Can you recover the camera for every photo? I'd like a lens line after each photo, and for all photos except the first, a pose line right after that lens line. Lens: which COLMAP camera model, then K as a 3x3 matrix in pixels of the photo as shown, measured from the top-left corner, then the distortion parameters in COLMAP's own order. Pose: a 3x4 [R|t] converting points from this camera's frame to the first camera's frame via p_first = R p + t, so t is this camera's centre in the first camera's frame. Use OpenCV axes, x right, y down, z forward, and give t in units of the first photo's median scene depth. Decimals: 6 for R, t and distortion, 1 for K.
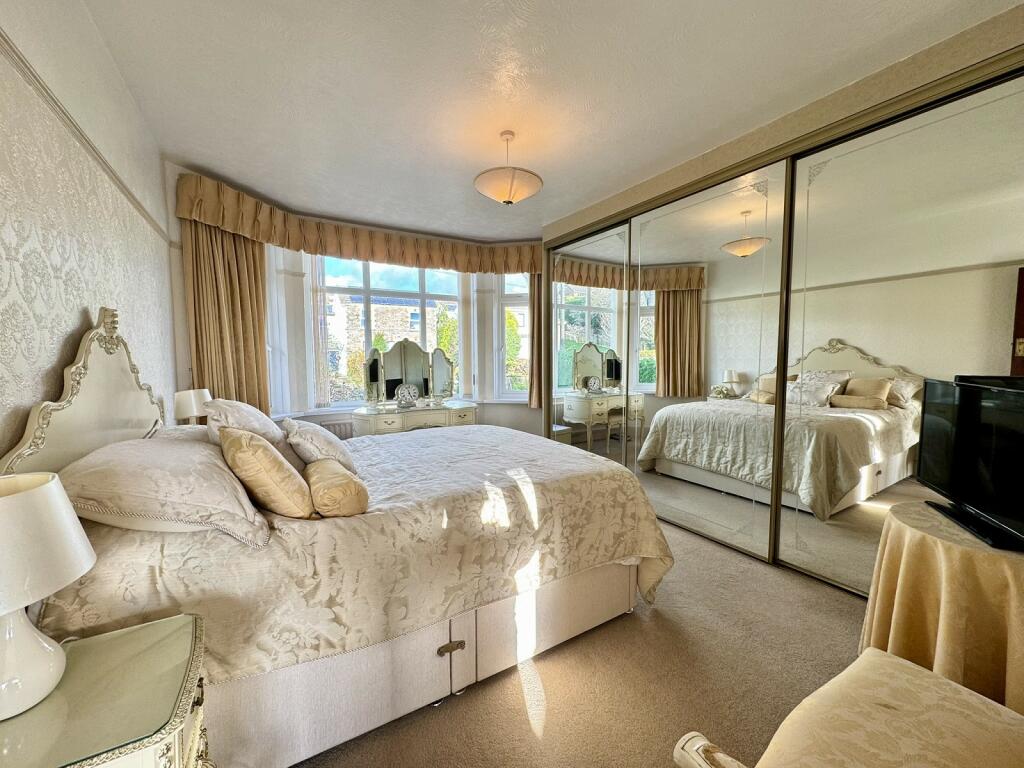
lens RADIAL K [[409.0, 0, 507.1], [0, 409.0, 385.9], [0, 0, 1]] dist [0.000955, -0.000154]
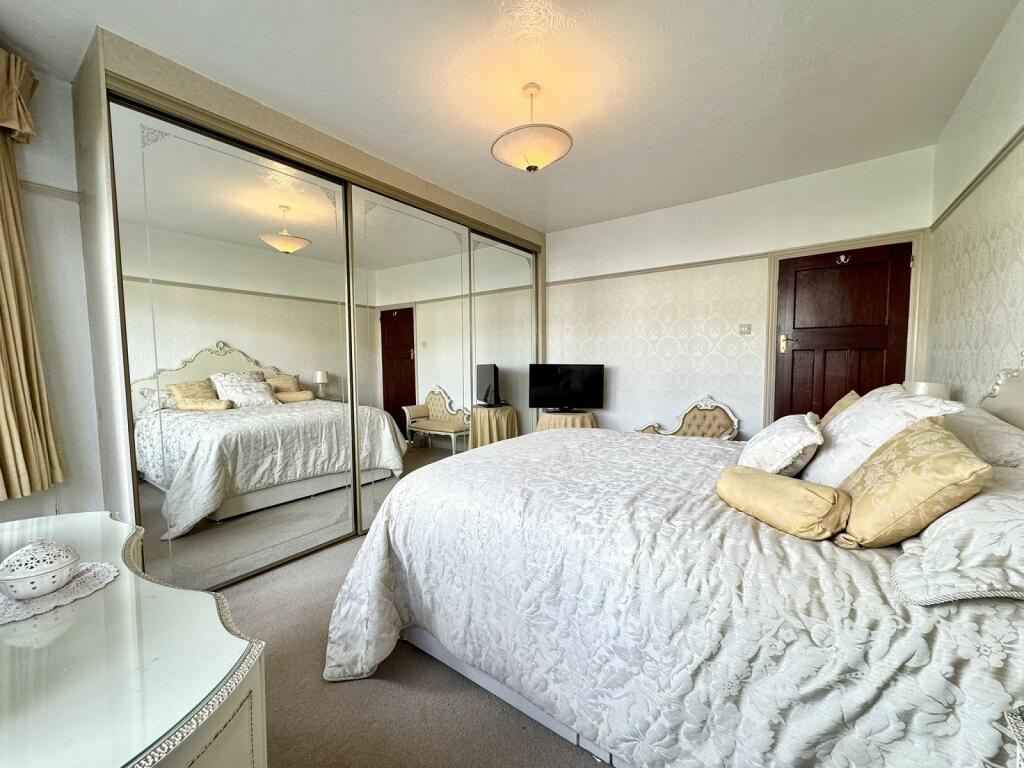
lens RADIAL K [[409.0, 0, 505.3], [0, 409.0, 386.8], [0, 0, 1]] dist [0.000955, -0.000154]
pose [[-0.391754, -0.051312, 0.918638, -0.523263], [0.079193, 0.992858, 0.089230, -0.045642], [-0.916655, 0.107706, -0.384892, 0.930225]]
